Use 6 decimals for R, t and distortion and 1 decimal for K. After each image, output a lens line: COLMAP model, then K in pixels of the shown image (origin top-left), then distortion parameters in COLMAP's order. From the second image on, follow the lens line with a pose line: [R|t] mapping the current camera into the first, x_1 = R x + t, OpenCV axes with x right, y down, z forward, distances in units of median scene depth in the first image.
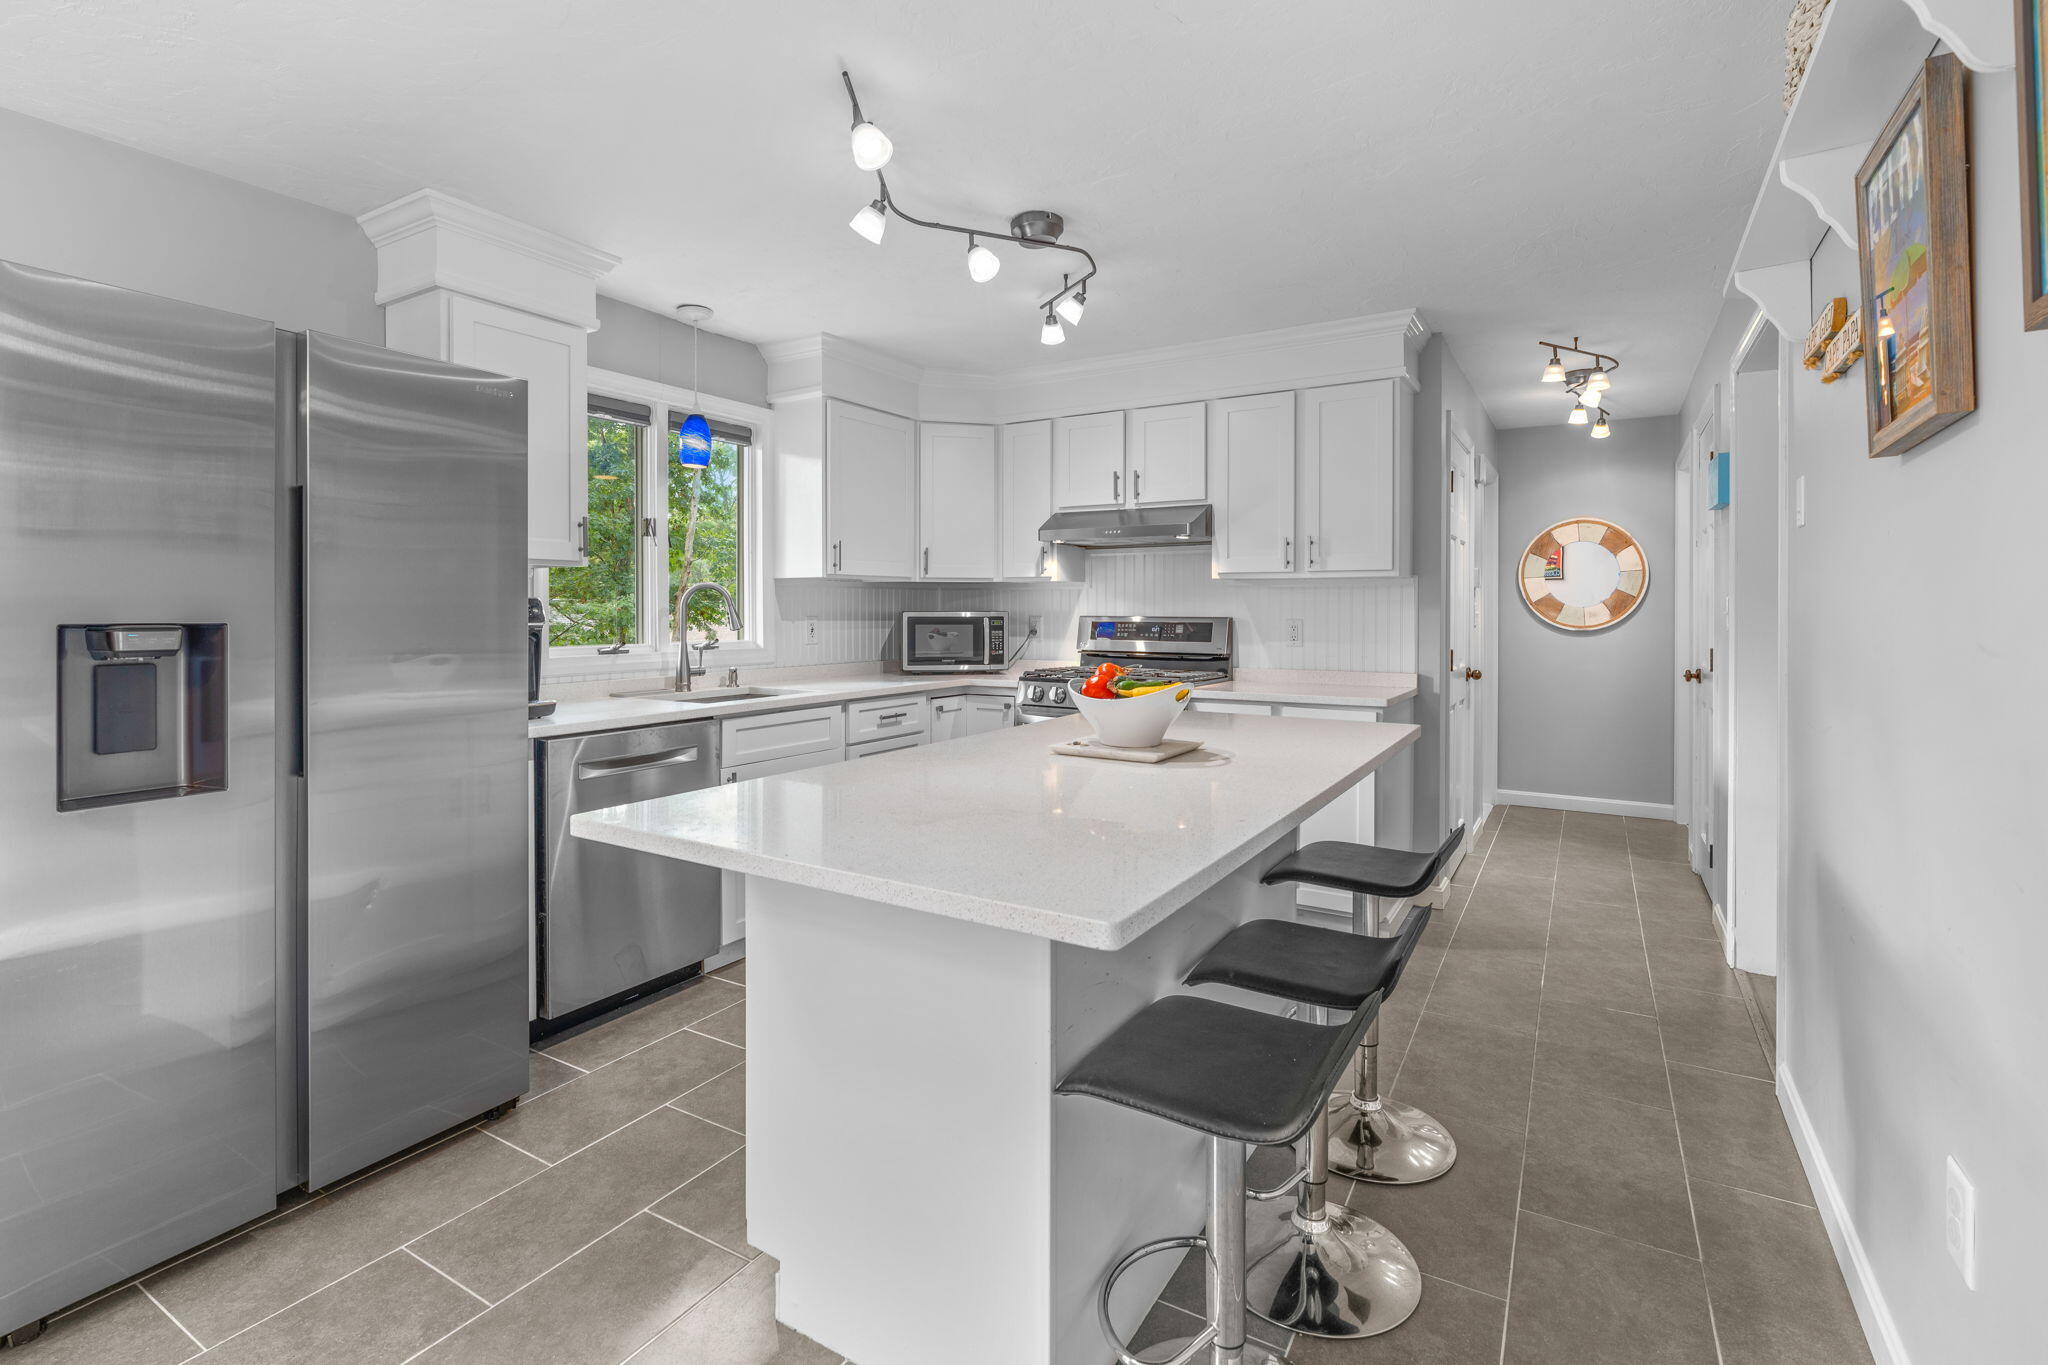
lens RADIAL K [[952.0, 0, 1016.7], [0, 952.0, 613.3], [0, 0, 1]] dist [-0.002176, -0.000808]
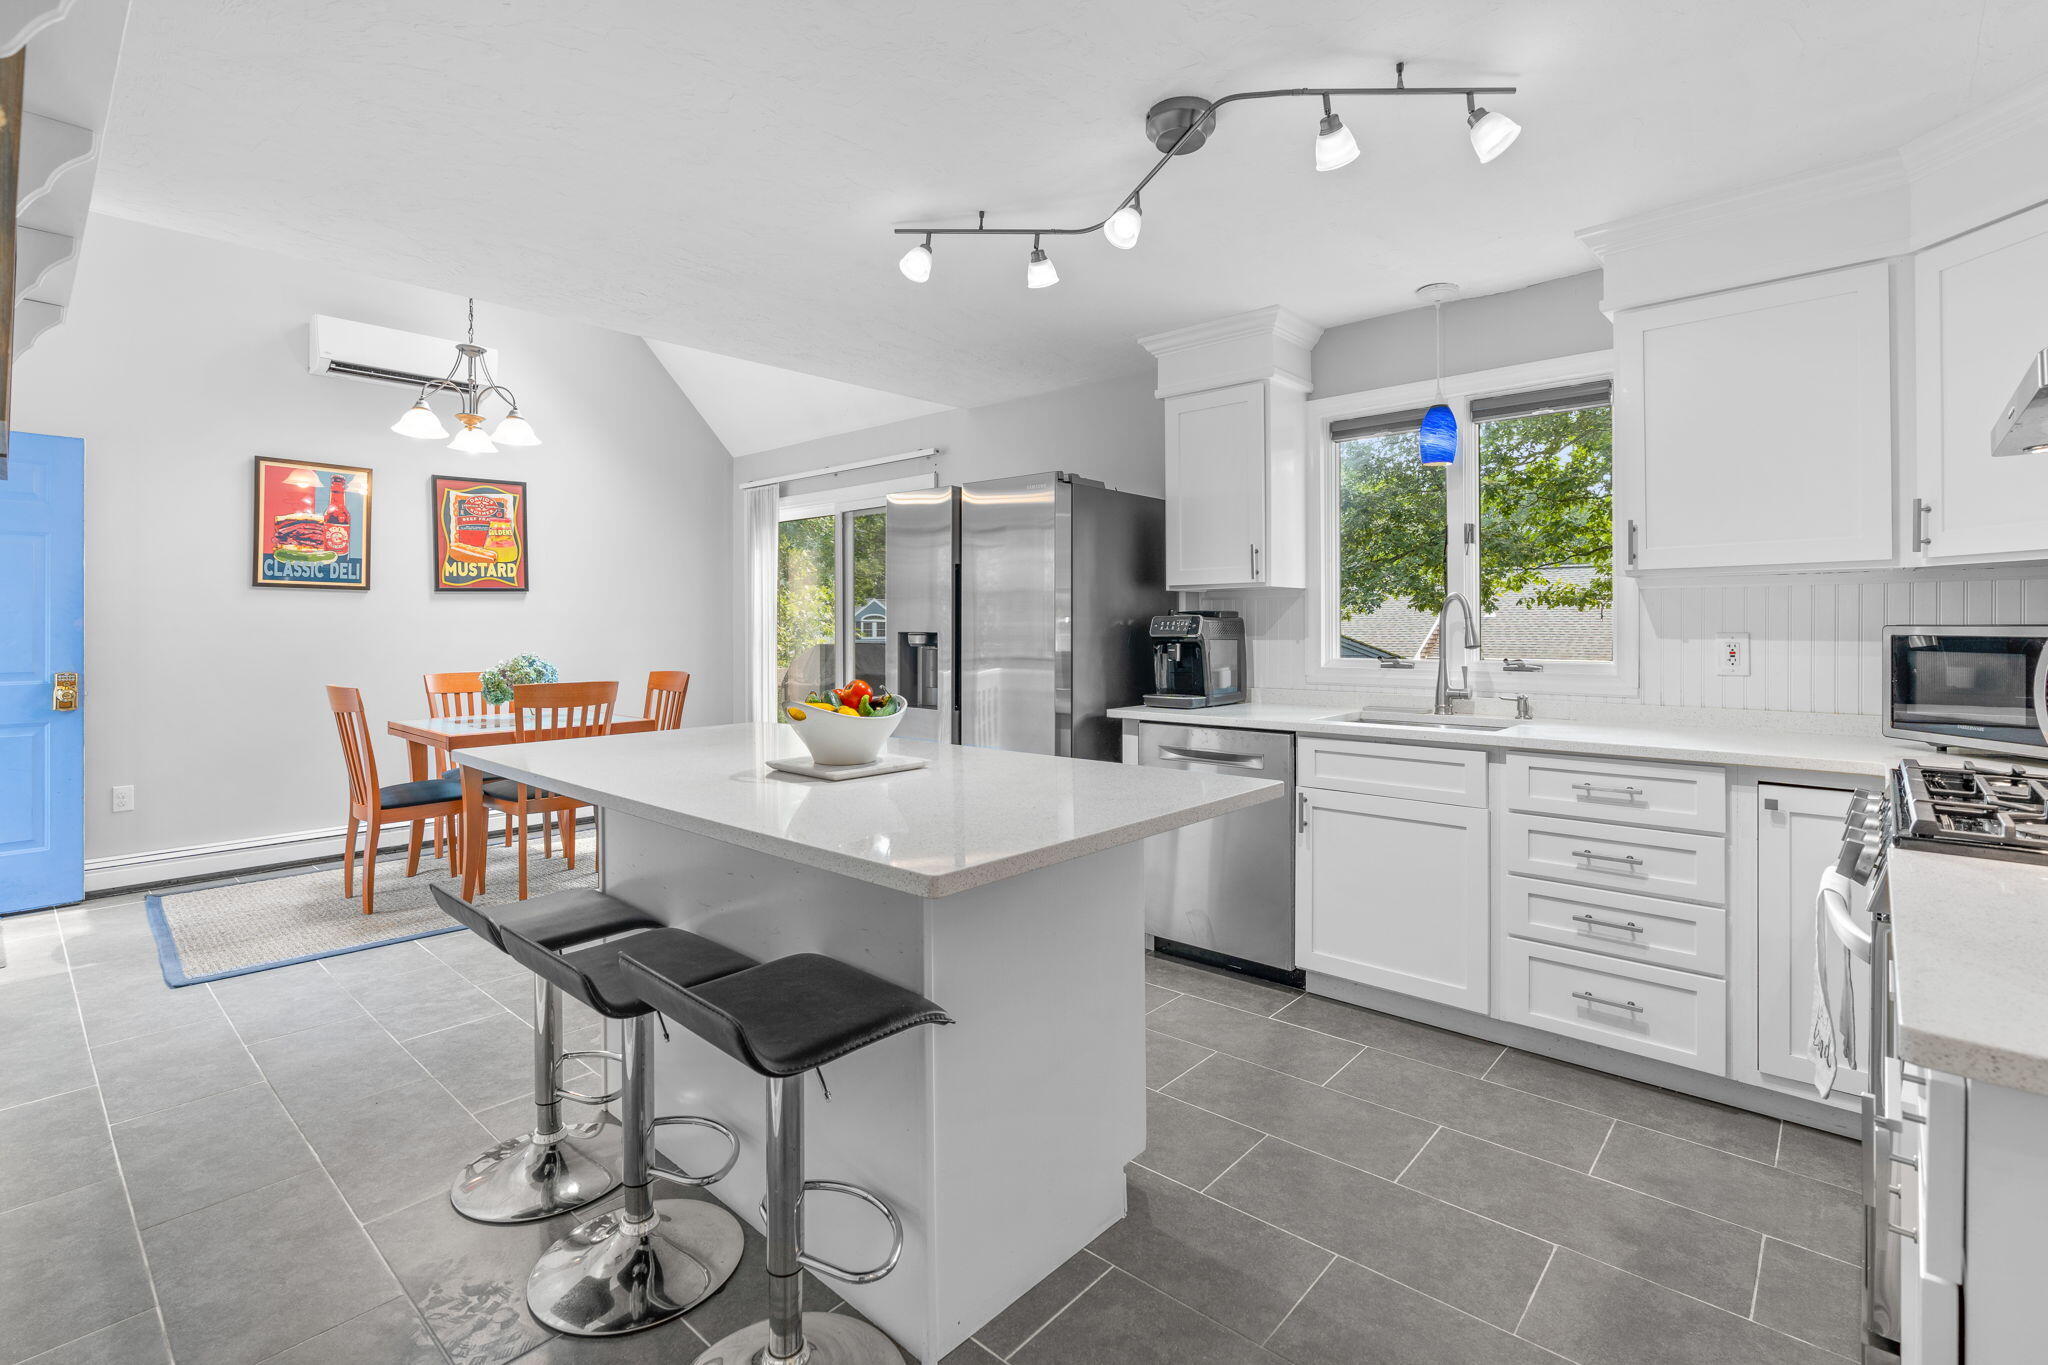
lens RADIAL K [[952.0, 0, 1030.5], [0, 952.0, 620.8], [0, 0, 1]] dist [-0.002176, -0.000808]
pose [[-0.186533, -0.003311, -0.982443, 0.552600], [0.001406, 0.999992, -0.003637, -0.003382], [0.982448, -0.002060, -0.186527, 0.712010]]
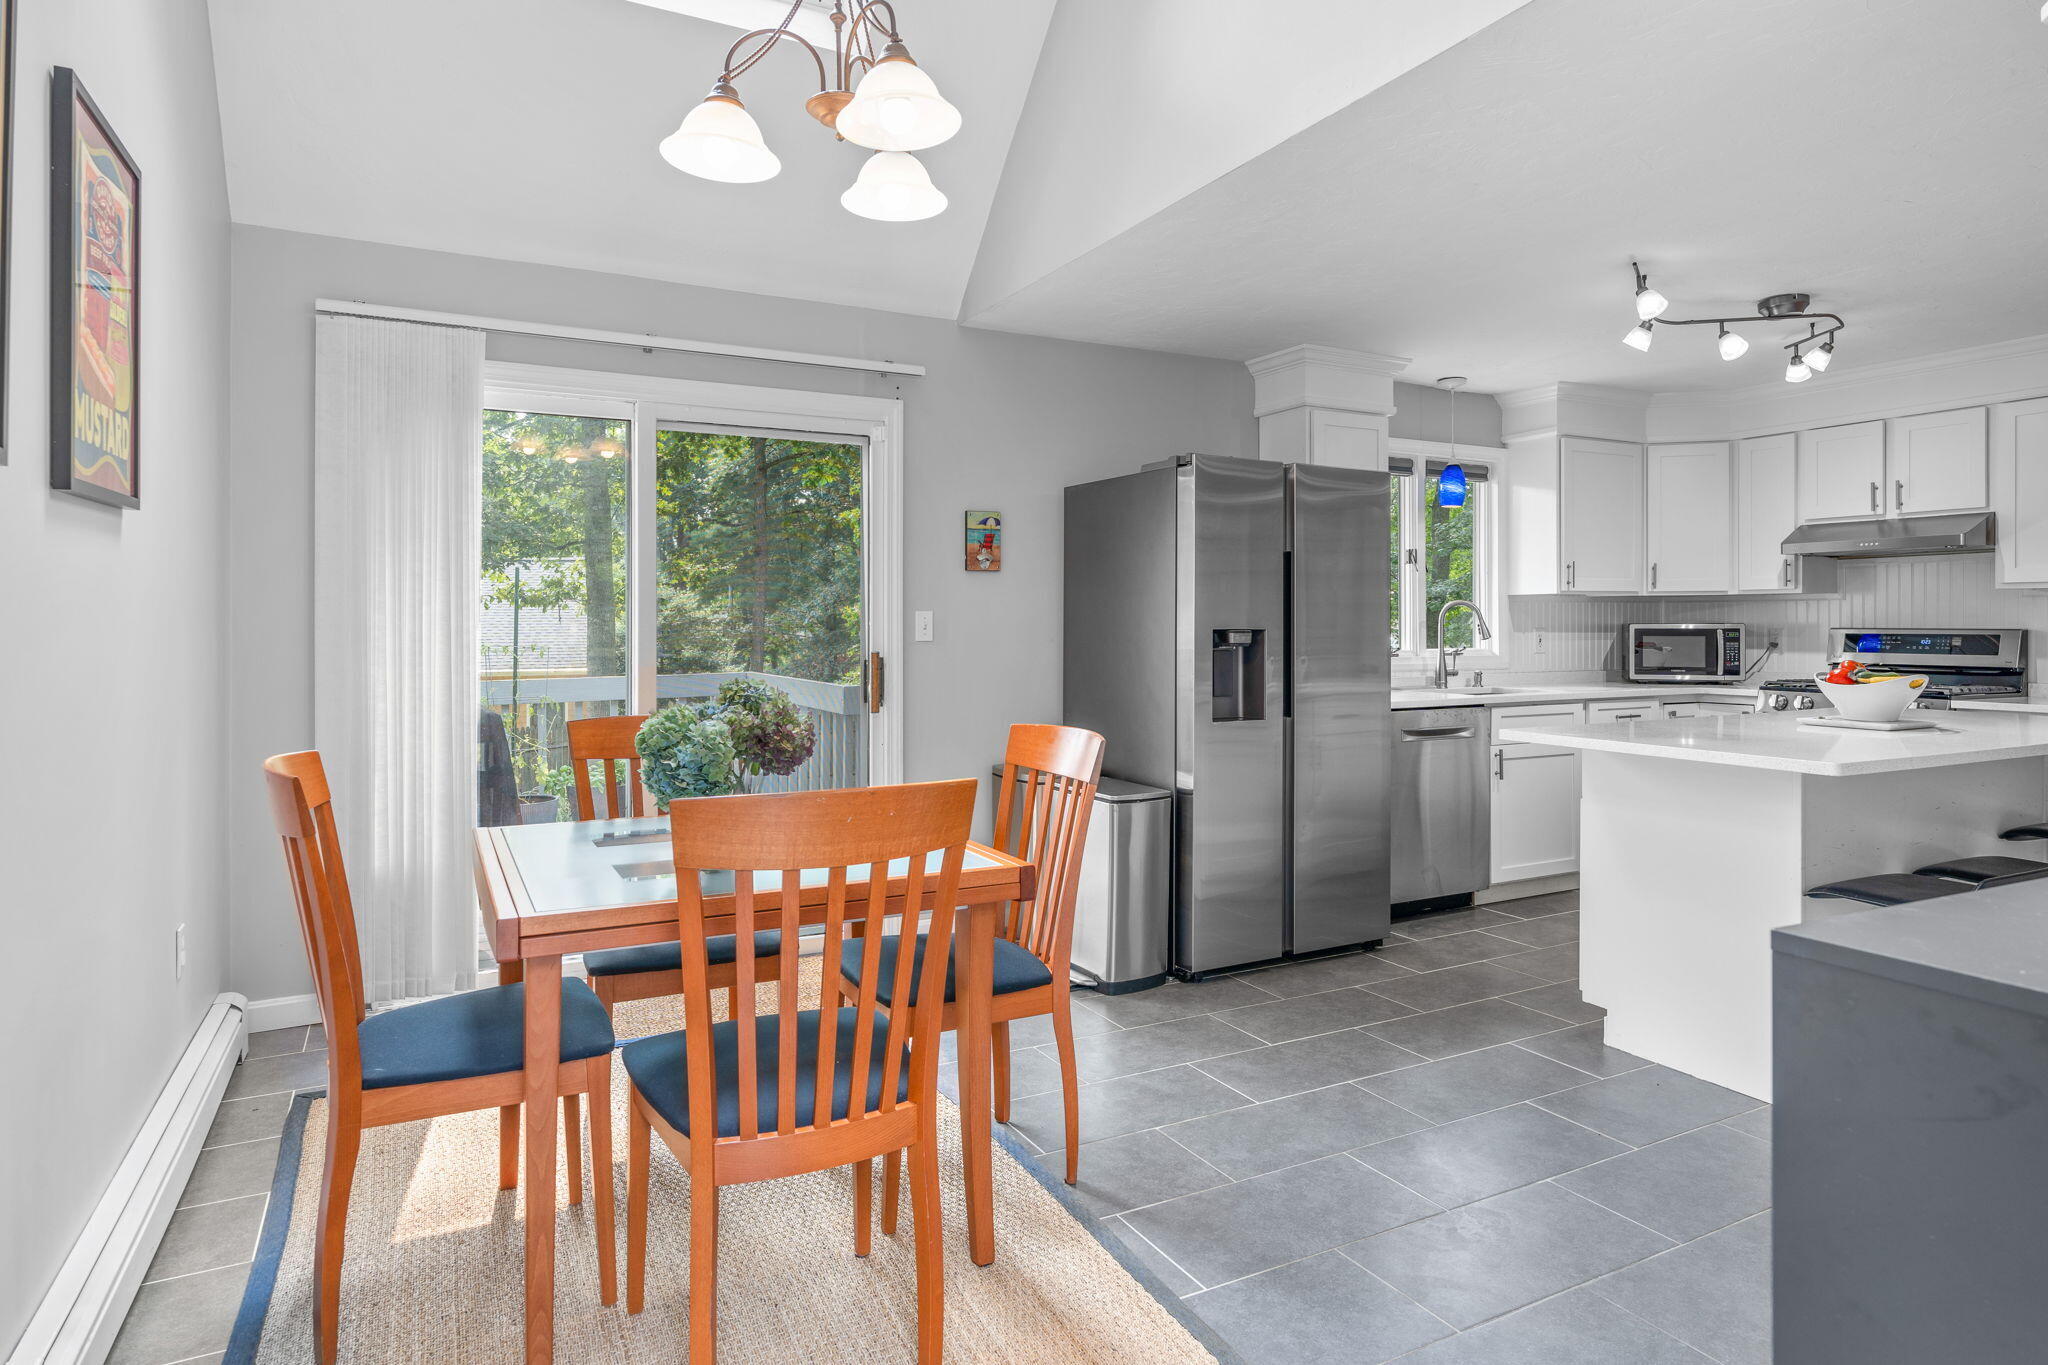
lens RADIAL K [[1159.5, 0, 1041.0], [0, 1159.5, 627.0], [0, 0, 1]] dist [0.000860, 0.001335]
pose [[0.859103, -0.000965, -0.511802, -0.023965], [0.000270, 0.999999, -0.001432, 0.003975], [0.511803, 0.001092, 0.859102, -0.512853]]
